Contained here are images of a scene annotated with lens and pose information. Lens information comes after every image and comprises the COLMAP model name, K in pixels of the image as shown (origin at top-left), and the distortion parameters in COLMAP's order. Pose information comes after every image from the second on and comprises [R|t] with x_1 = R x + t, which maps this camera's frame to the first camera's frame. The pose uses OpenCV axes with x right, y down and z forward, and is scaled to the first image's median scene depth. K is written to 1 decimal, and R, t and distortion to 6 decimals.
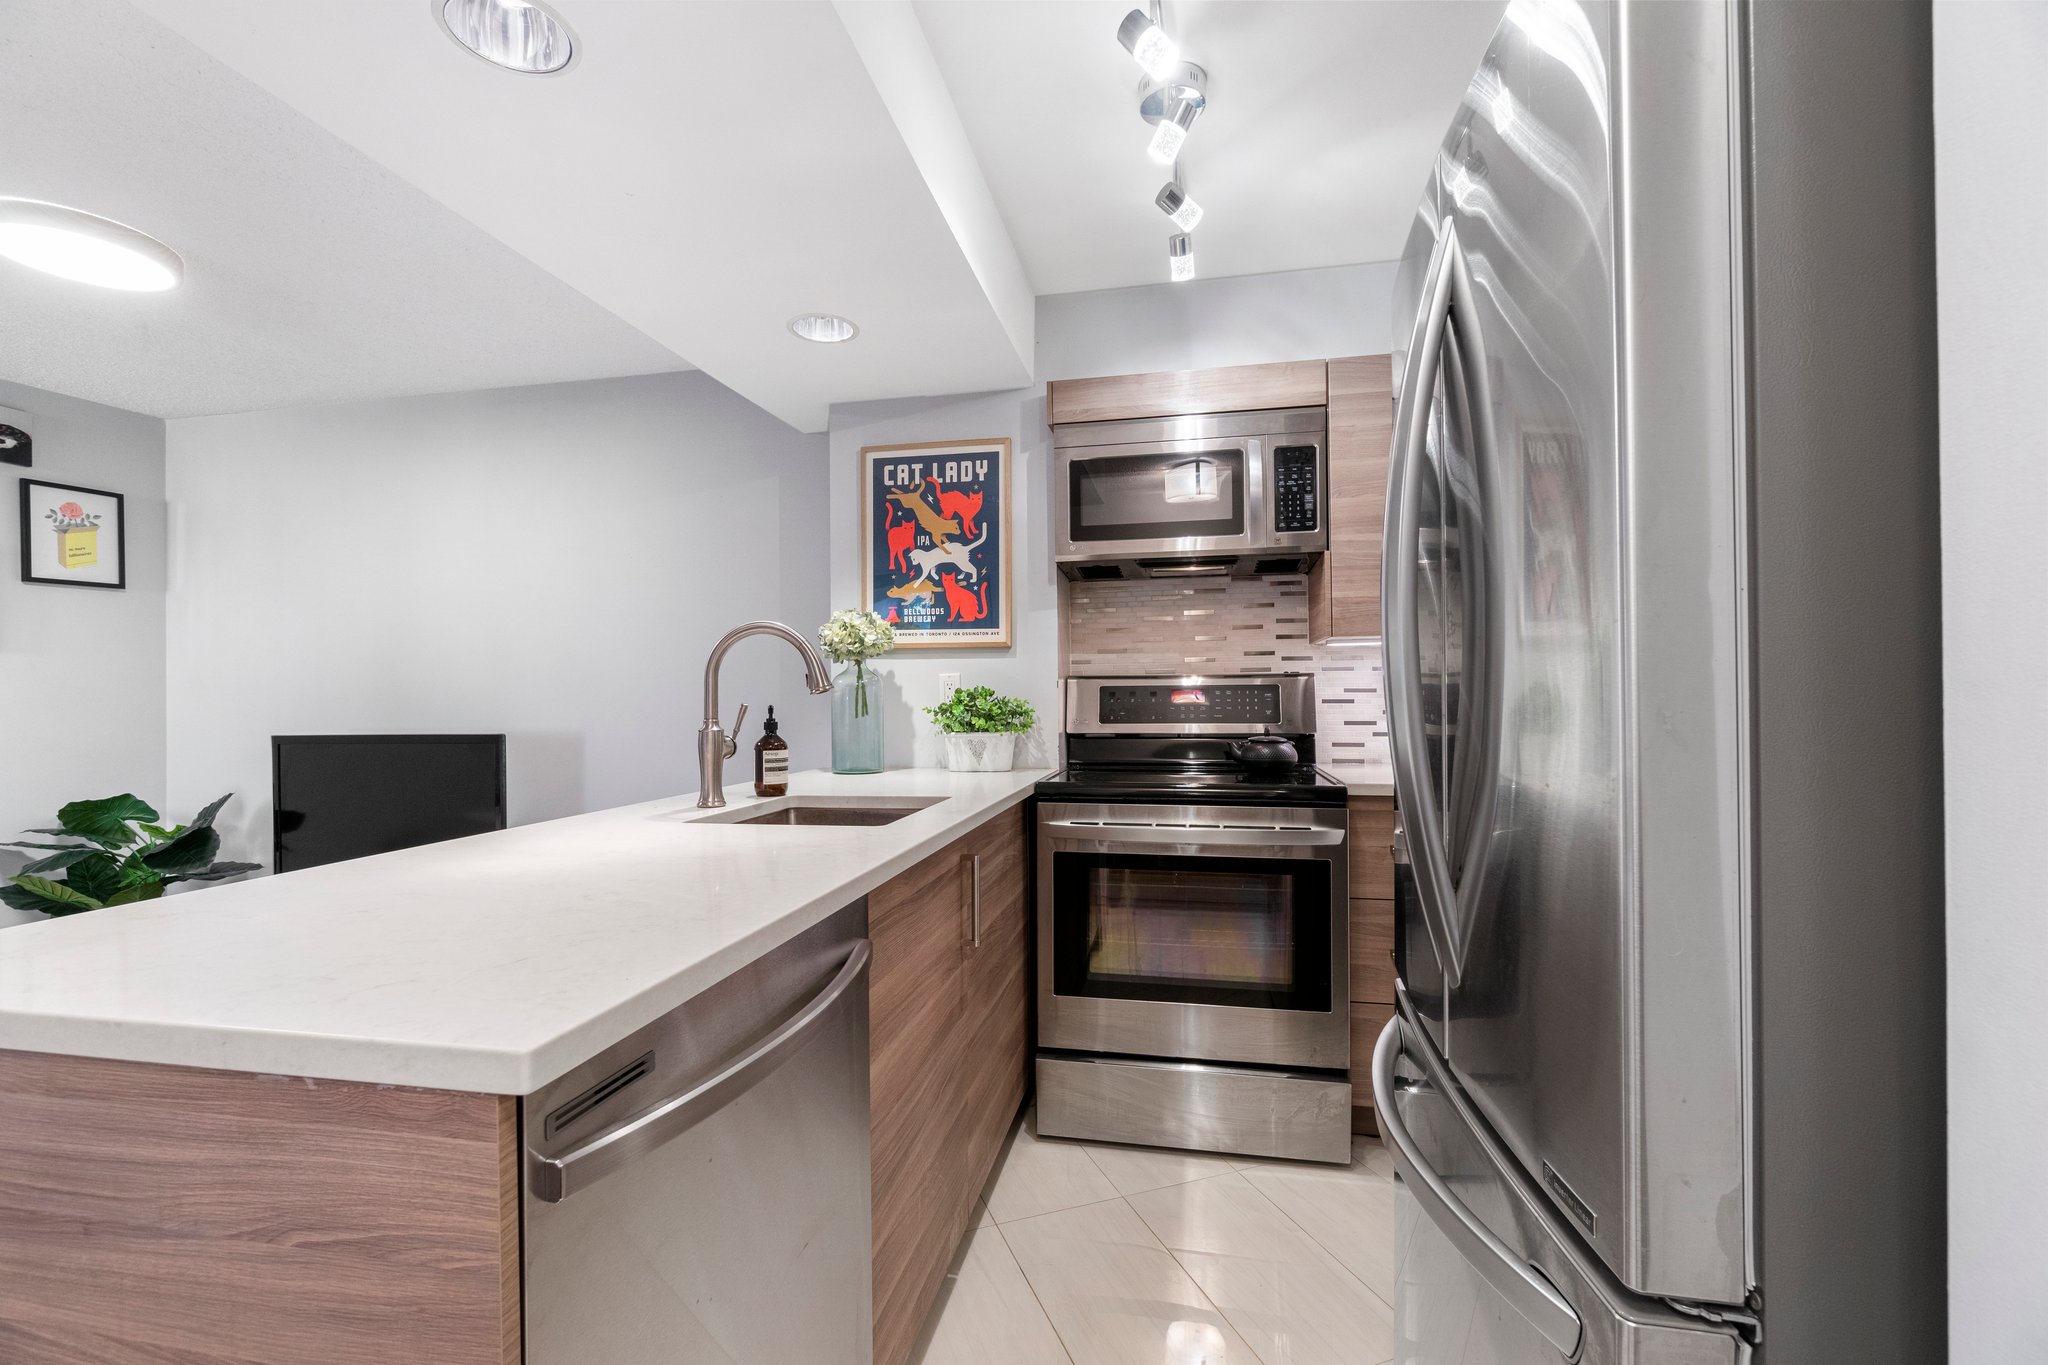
lens RADIAL K [[878.8, 0, 1026.6], [0, 878.8, 690.6], [0, 0, 1]] dist [-0.002501, -0.000579]
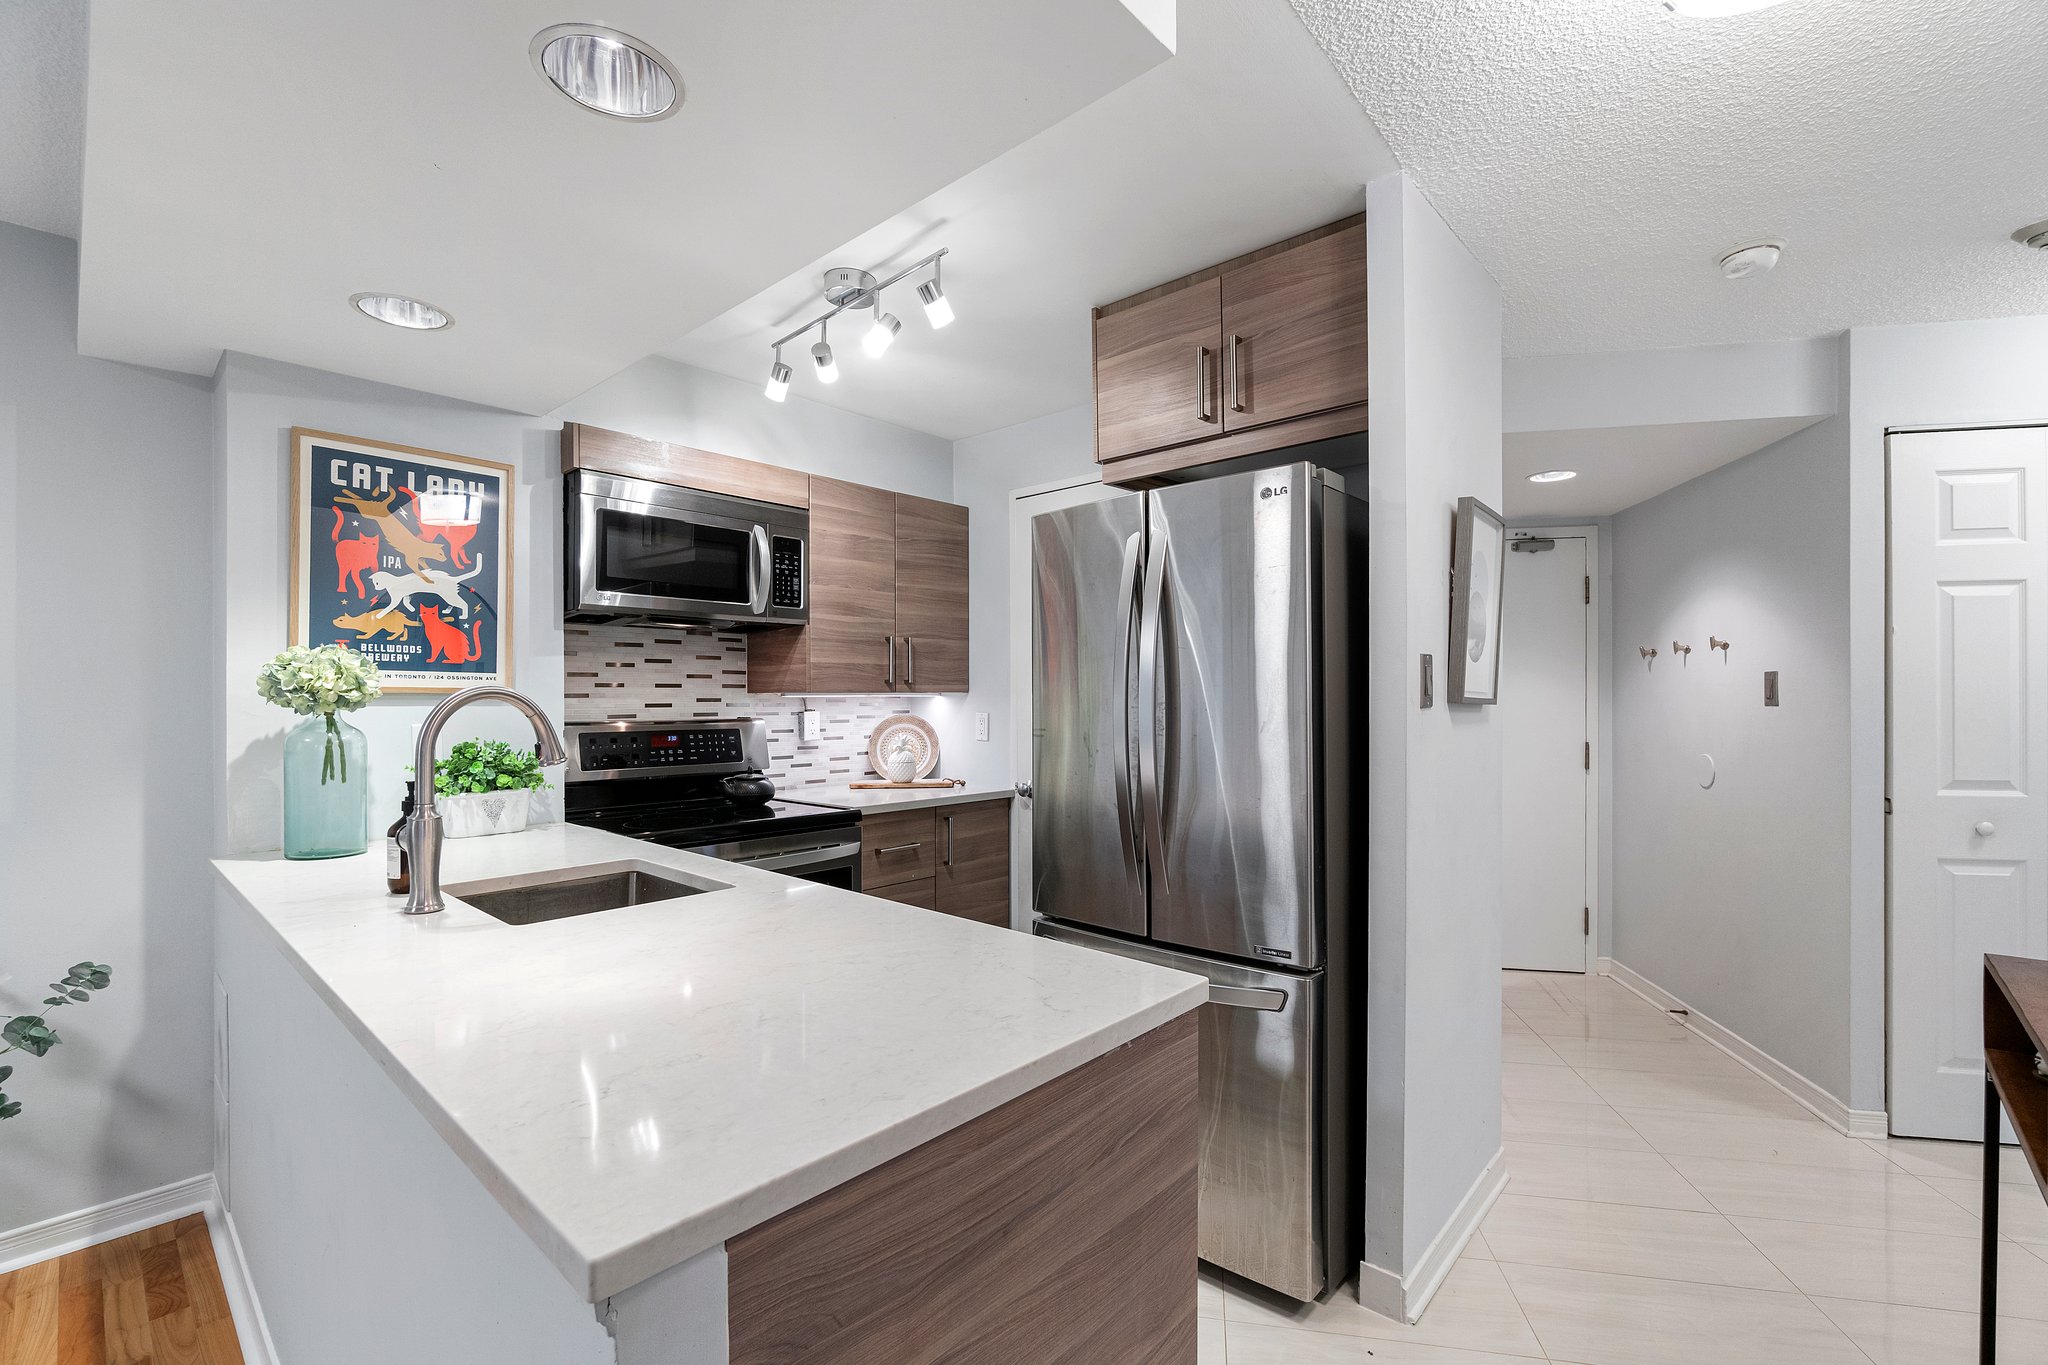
lens RADIAL K [[887.3, 0, 1024.7], [0, 887.3, 696.3], [0, 0, 1]] dist [-0.002059, -0.000088]
pose [[0.513351, 0.009478, 0.858126, -0.530810], [-0.008897, 0.999944, -0.005722, -0.046435], [-0.858133, -0.004698, 0.513407, 0.066900]]
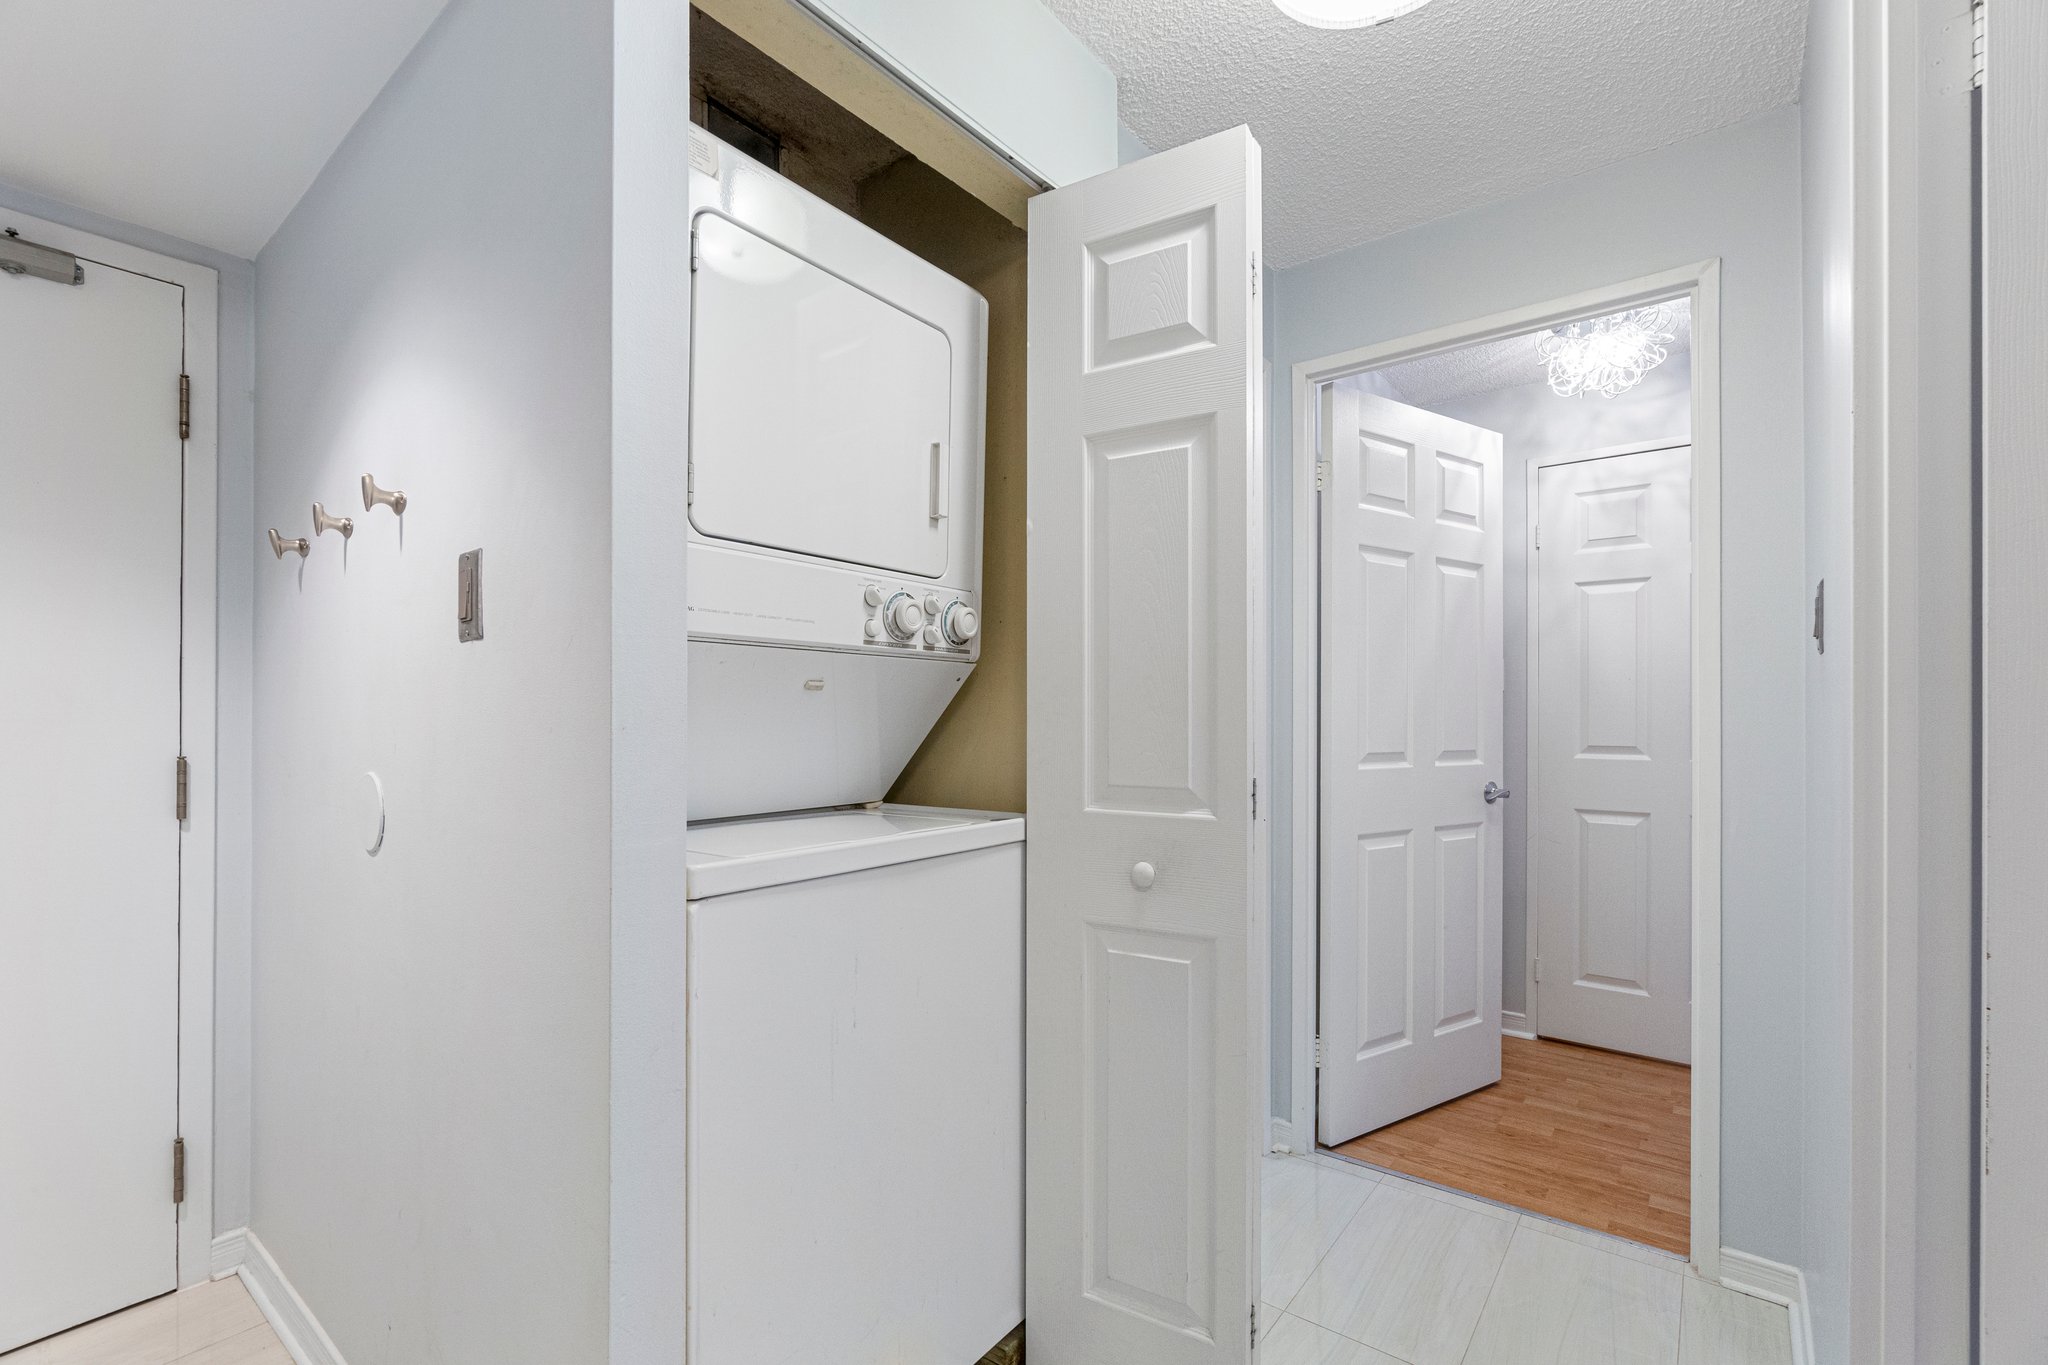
lens RADIAL K [[892.0, 0, 1027.2], [0, 892.0, 716.9], [0, 0, 1]] dist [-0.000837, -0.000007]
pose [[-0.531260, 0.010049, 0.847150, 0.377418], [-0.000166, 0.999928, -0.011965, -0.006233], [-0.847209, -0.006497, -0.531220, -0.163219]]
